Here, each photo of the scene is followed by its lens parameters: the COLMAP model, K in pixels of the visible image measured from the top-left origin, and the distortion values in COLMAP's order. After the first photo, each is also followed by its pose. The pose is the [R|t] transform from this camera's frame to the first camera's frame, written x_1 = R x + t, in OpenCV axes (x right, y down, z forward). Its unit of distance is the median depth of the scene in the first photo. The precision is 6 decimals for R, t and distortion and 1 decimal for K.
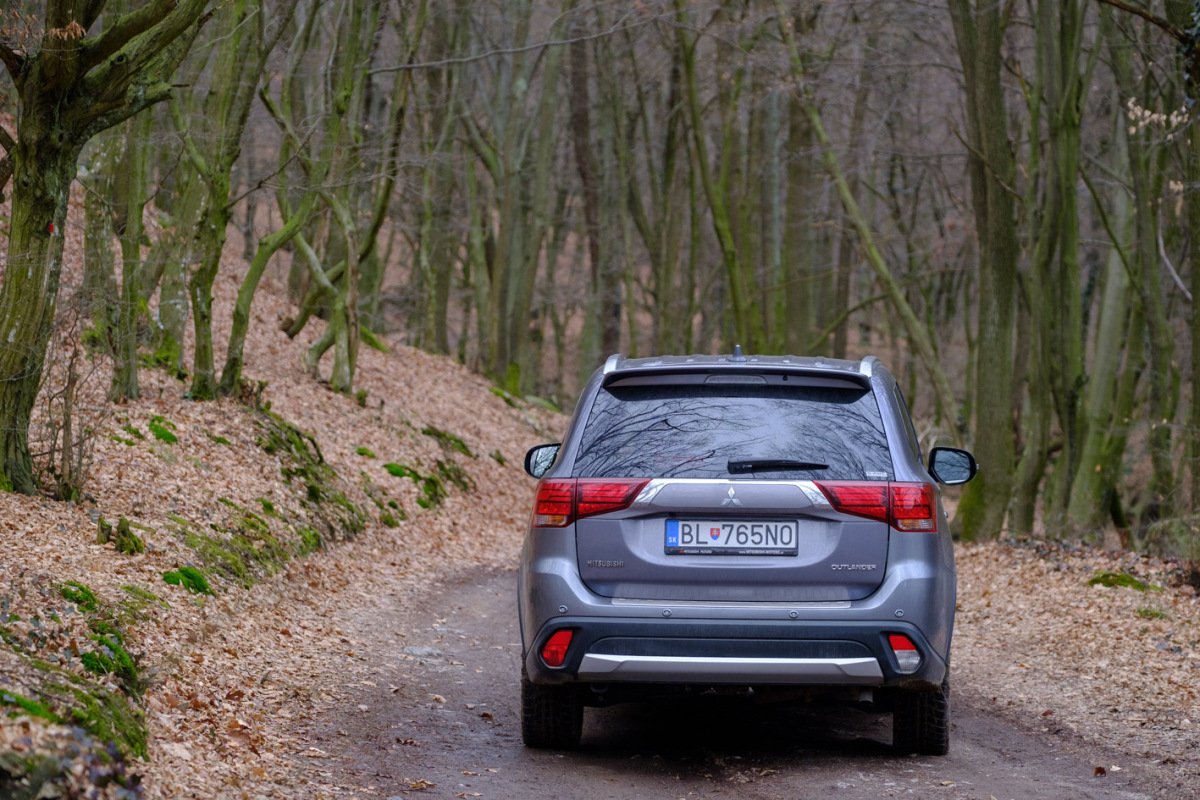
lens RADIAL K [[3922.9, 0, 646.4], [0, 3922.9, 402.6], [0, 0, 1]] dist [0.165997, 0.000000]
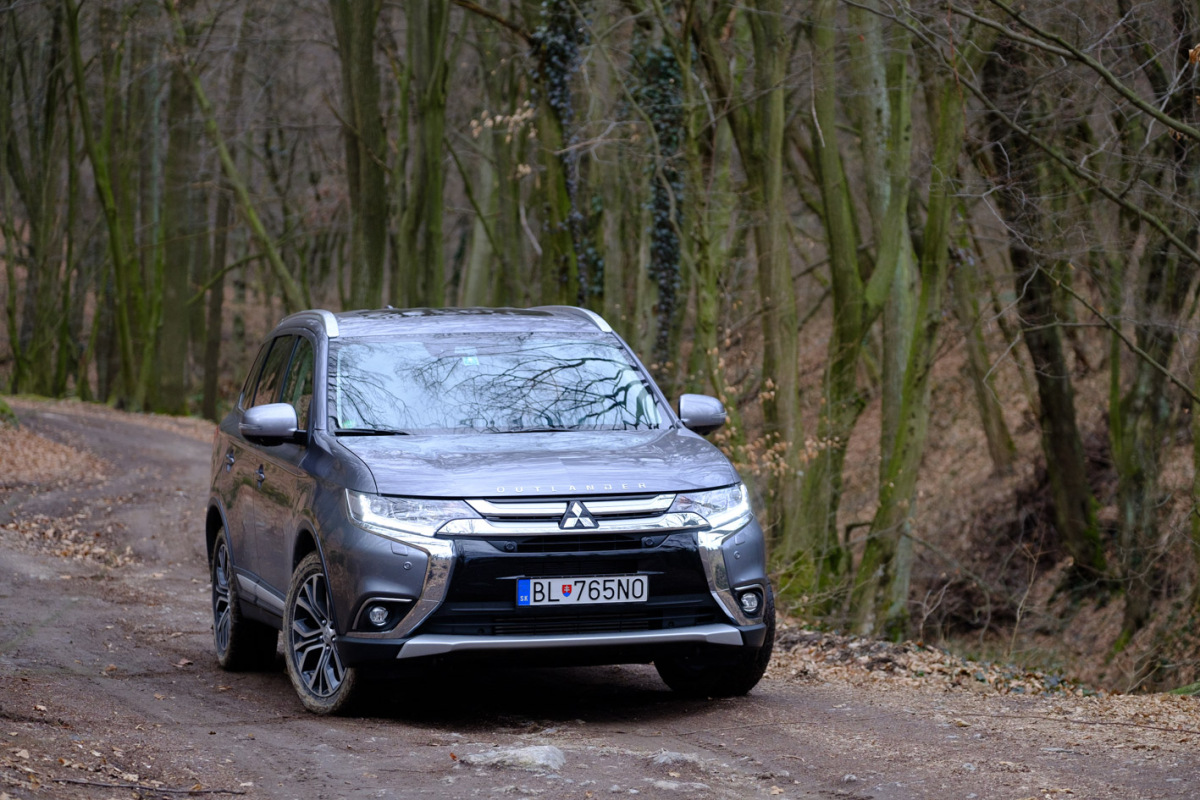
lens RADIAL K [[3922.9, 0, 670.3], [0, 3922.9, 512.0], [0, 0, 1]] dist [0.165997, 0.000000]
pose [[0.986219, 0.010048, 0.165140, -0.012943], [-0.016321, 0.999194, 0.036675, 0.002149], [-0.164639, -0.038865, 0.985588, -0.159246]]
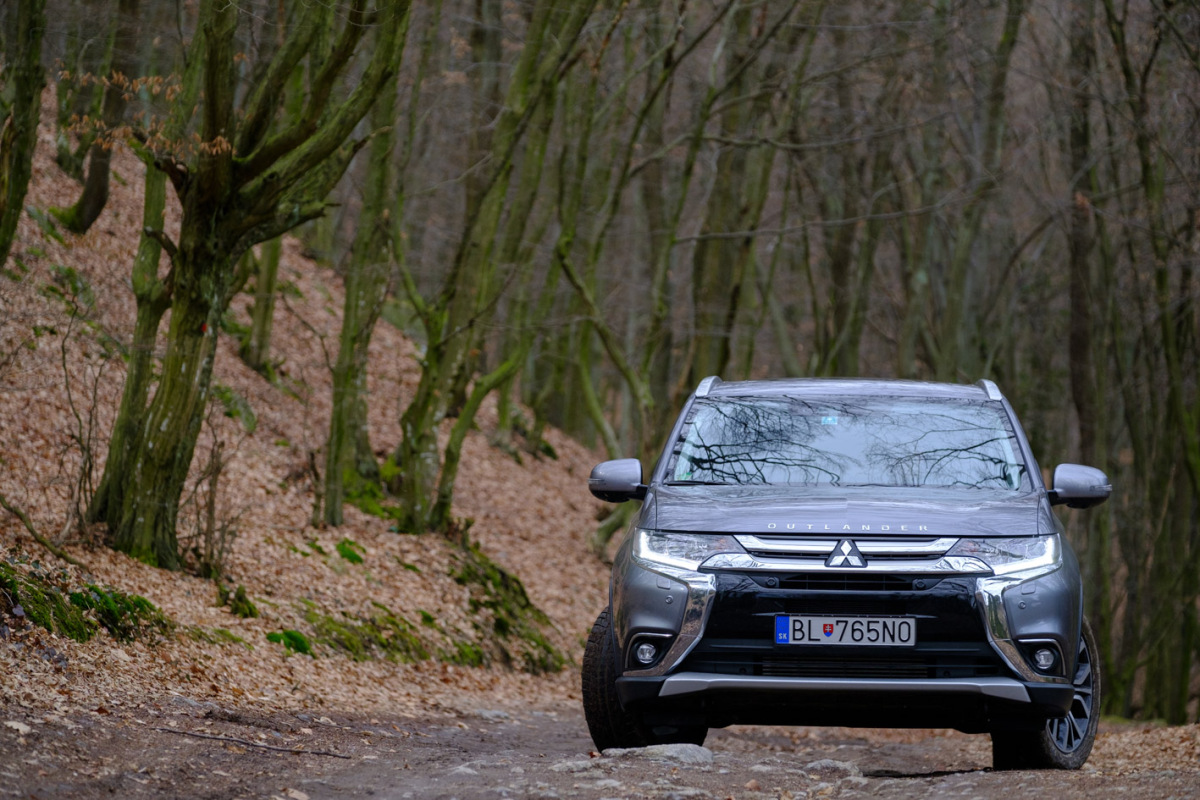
lens RADIAL K [[4996.8, 0, 636.2], [0, 4996.8, 410.0], [0, 0, 1]] dist [0.234784, 0.000000]
pose [[0.990655, 0.041235, -0.130009, 0.116000], [-0.049280, 0.997024, -0.059285, 0.042549], [0.127177, 0.065138, 0.989739, -0.280084]]
